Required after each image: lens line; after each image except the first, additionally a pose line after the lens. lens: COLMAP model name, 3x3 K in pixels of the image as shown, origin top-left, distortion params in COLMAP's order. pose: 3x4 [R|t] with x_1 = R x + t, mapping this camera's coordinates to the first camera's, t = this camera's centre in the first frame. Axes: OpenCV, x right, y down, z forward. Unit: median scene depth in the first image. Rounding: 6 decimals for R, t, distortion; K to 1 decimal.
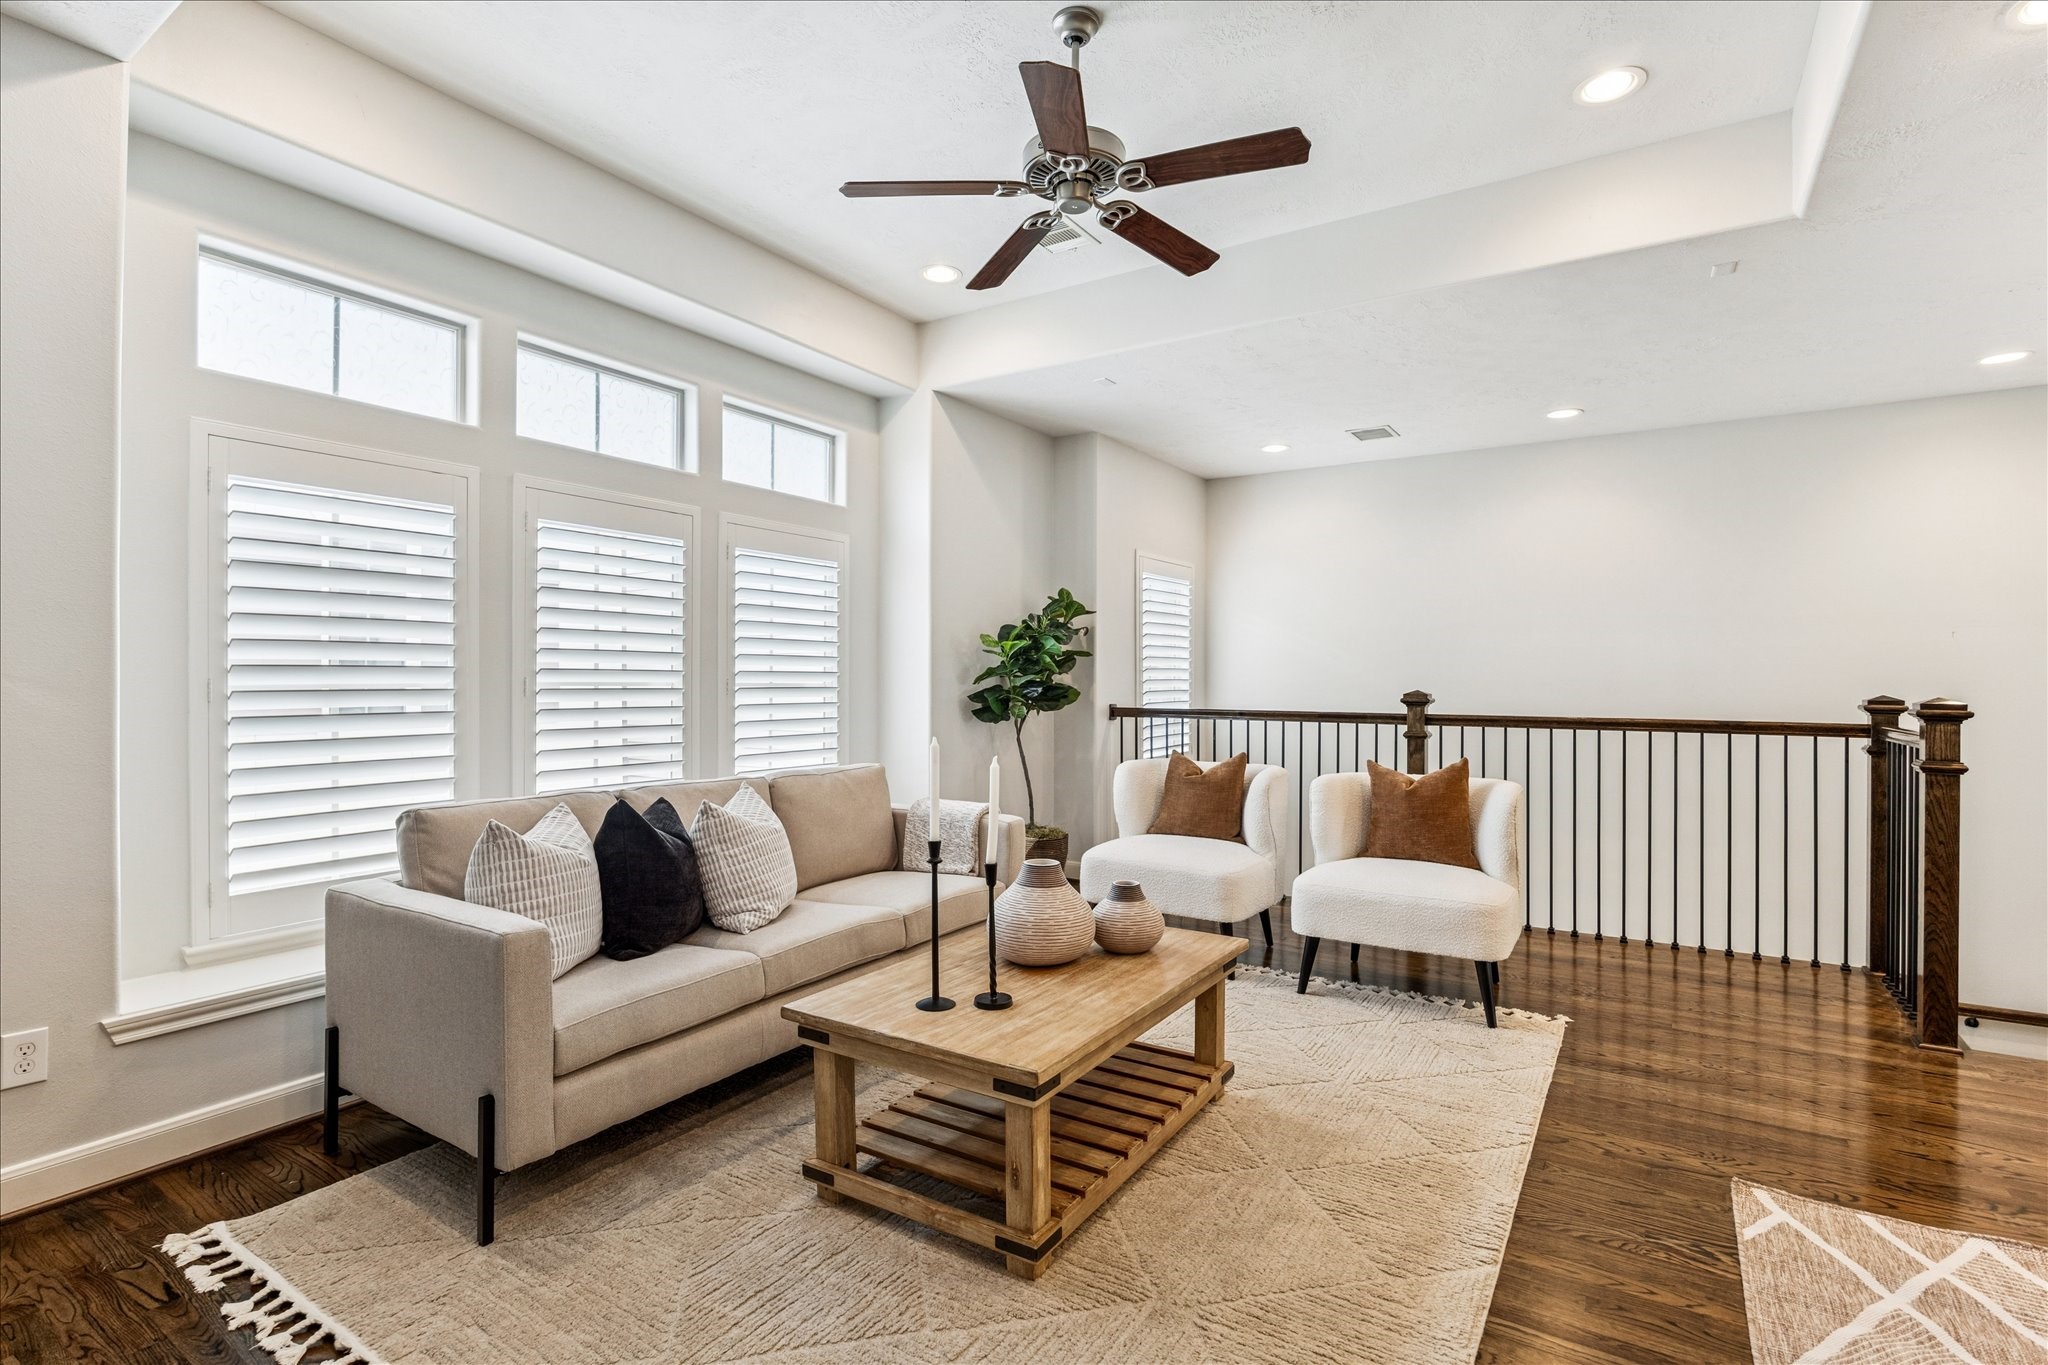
lens RADIAL K [[959.1, 0, 1030.6], [0, 959.1, 685.4], [0, 0, 1]] dist [-0.008732, -0.000223]
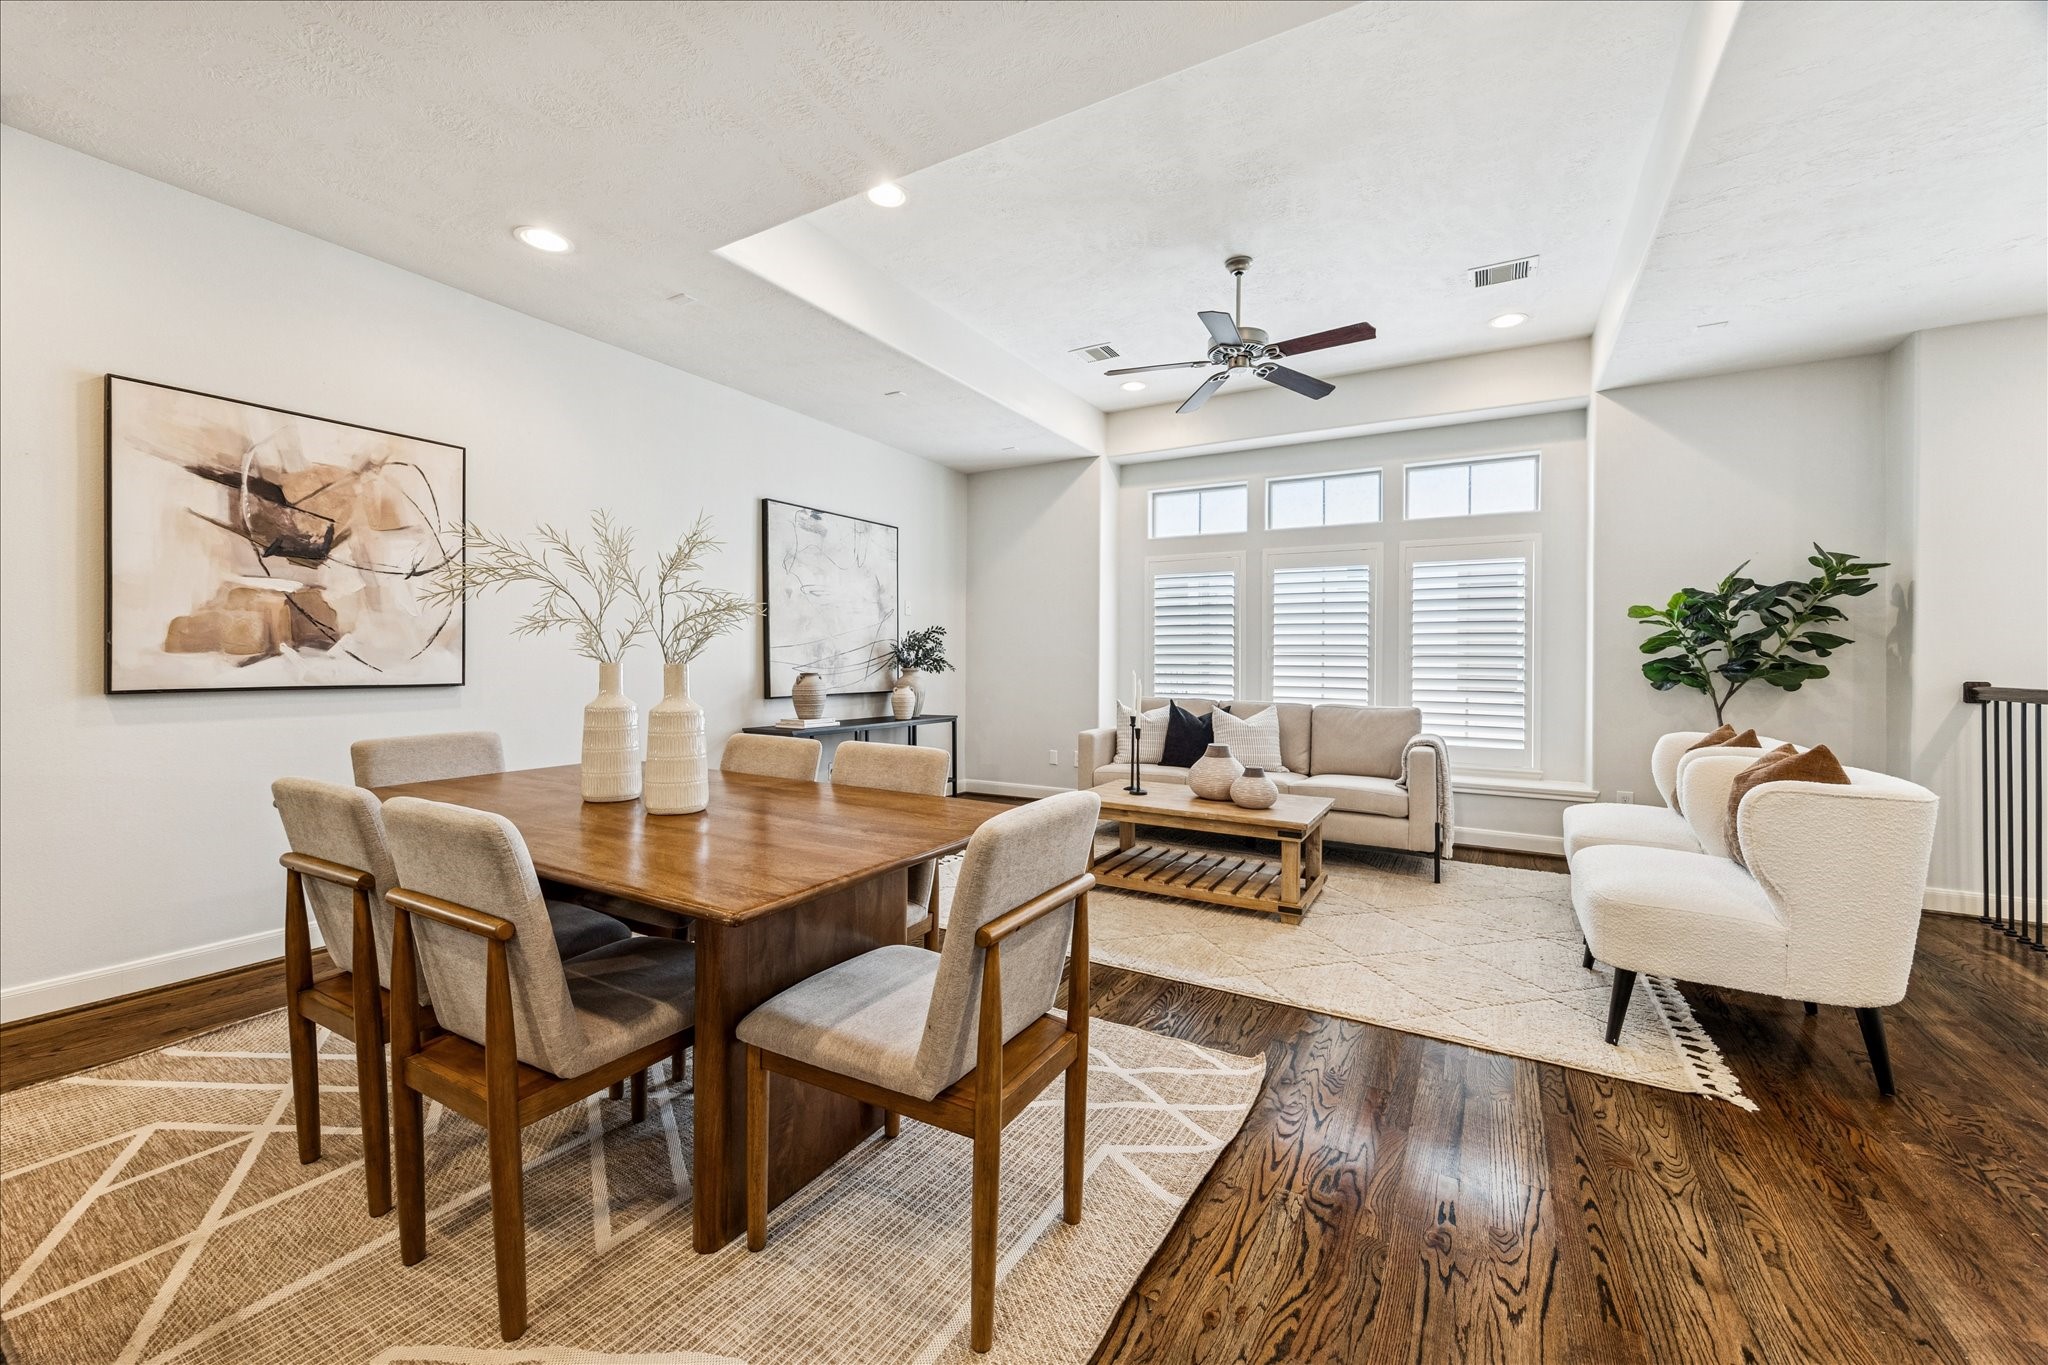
lens RADIAL K [[792.2, 0, 1031.3], [0, 792.2, 660.0], [0, 0, 1]] dist [-0.000347, 0.000157]
pose [[0.049235, -0.001179, -0.998787, 0.995042], [-0.016813, 0.999857, -0.002009, 0.021864], [0.998646, 0.016891, 0.049208, 0.384143]]
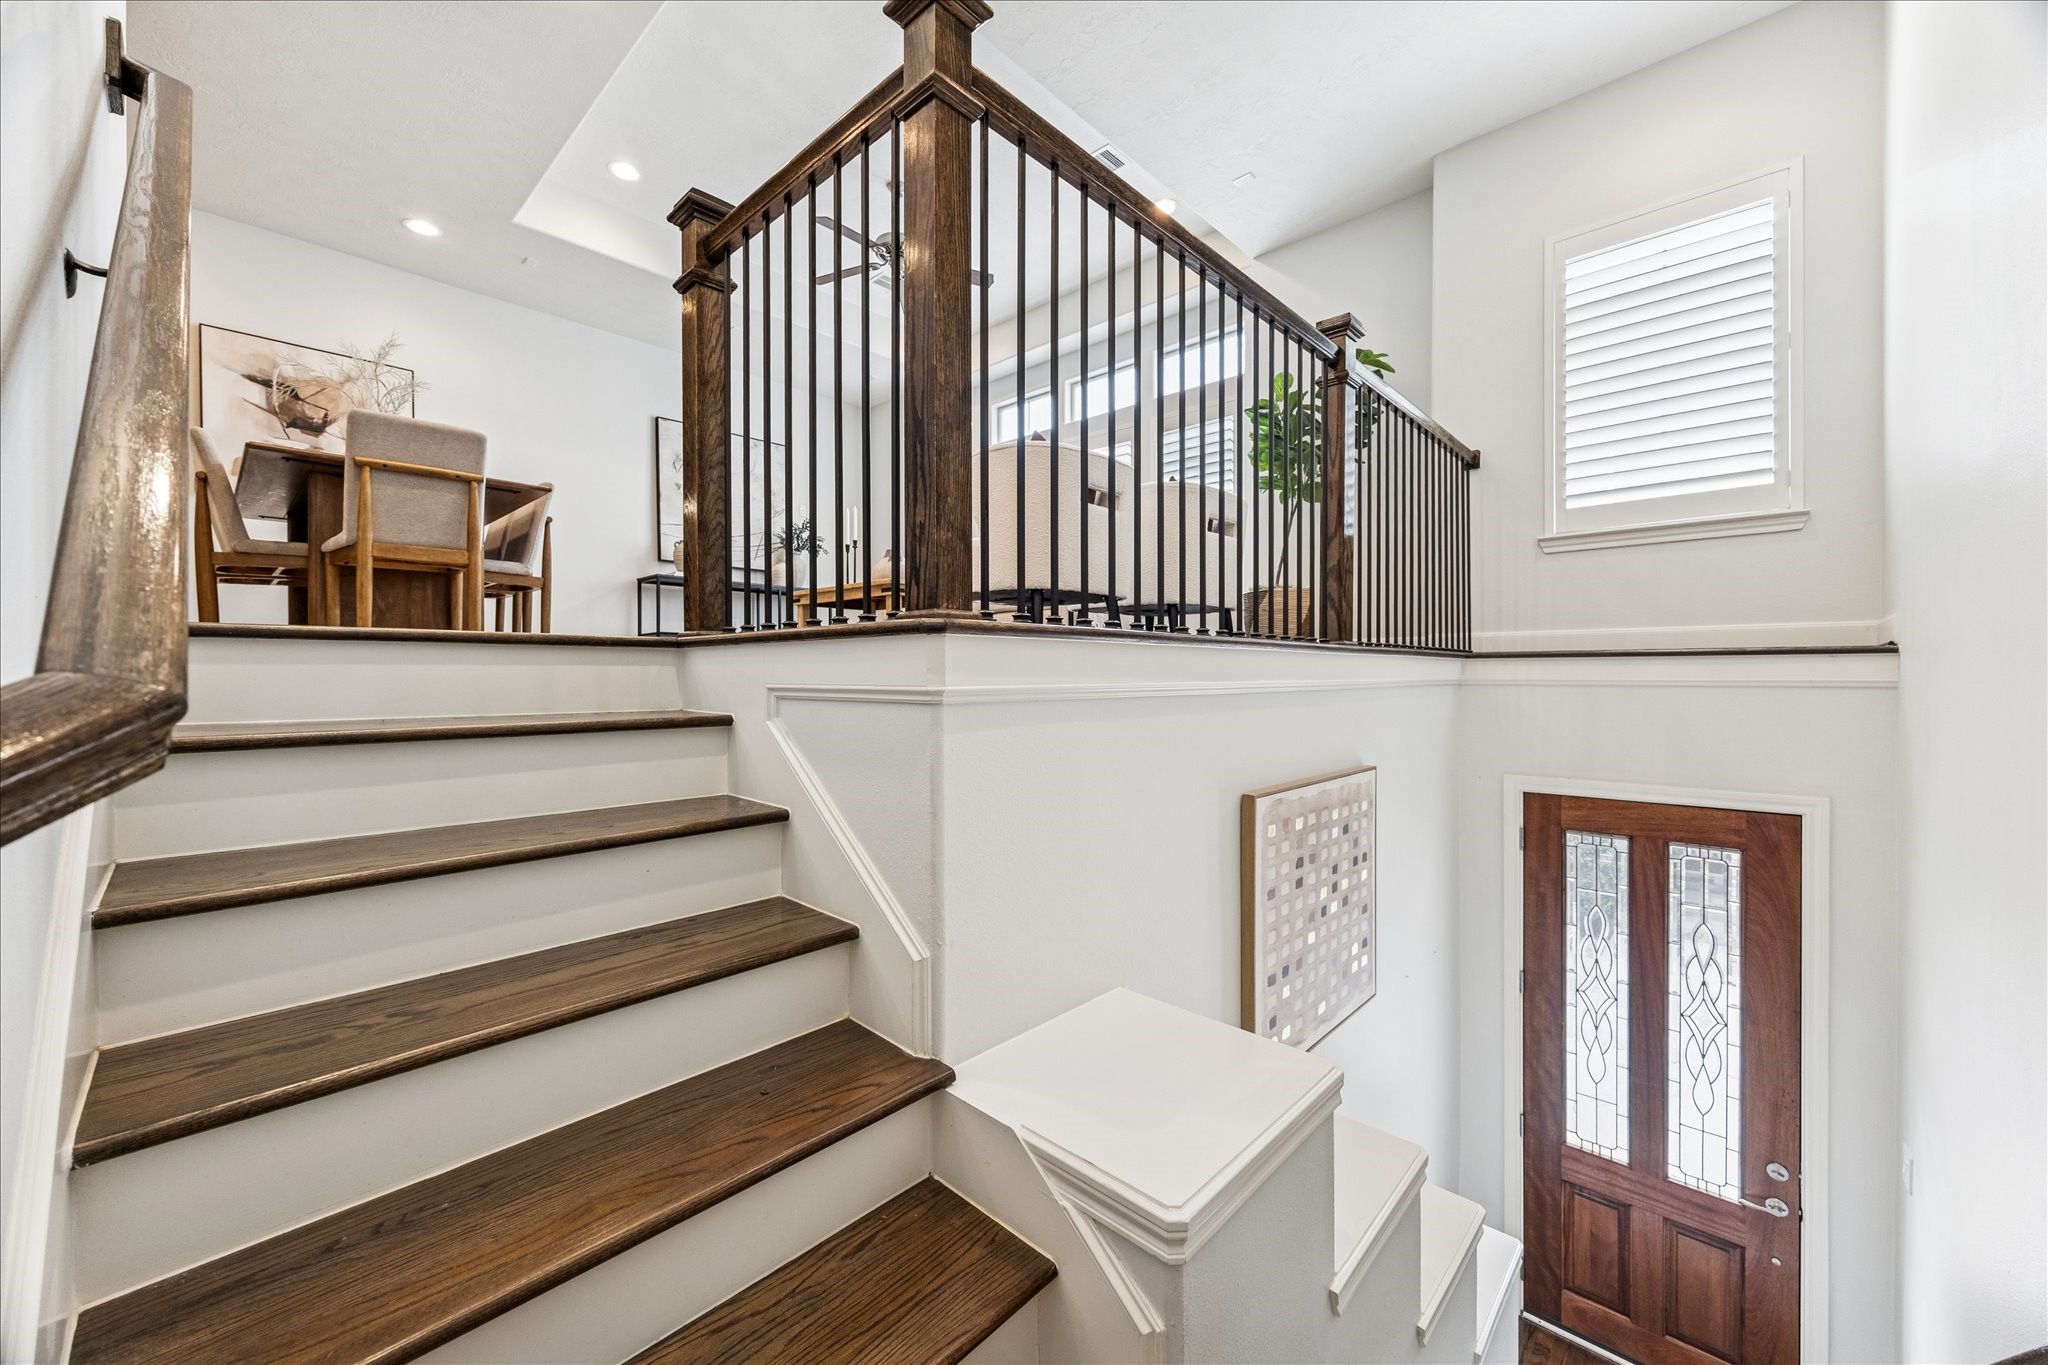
lens RADIAL K [[792.2, 0, 1029.9], [0, 792.2, 680.3], [0, 0, 1]] dist [-0.000347, 0.000157]
pose [[-0.175866, 0.004555, -0.984404, 1.284462], [-0.006482, 0.999962, 0.005785, 0.332724], [0.984393, 0.007398, -0.175829, 1.130749]]
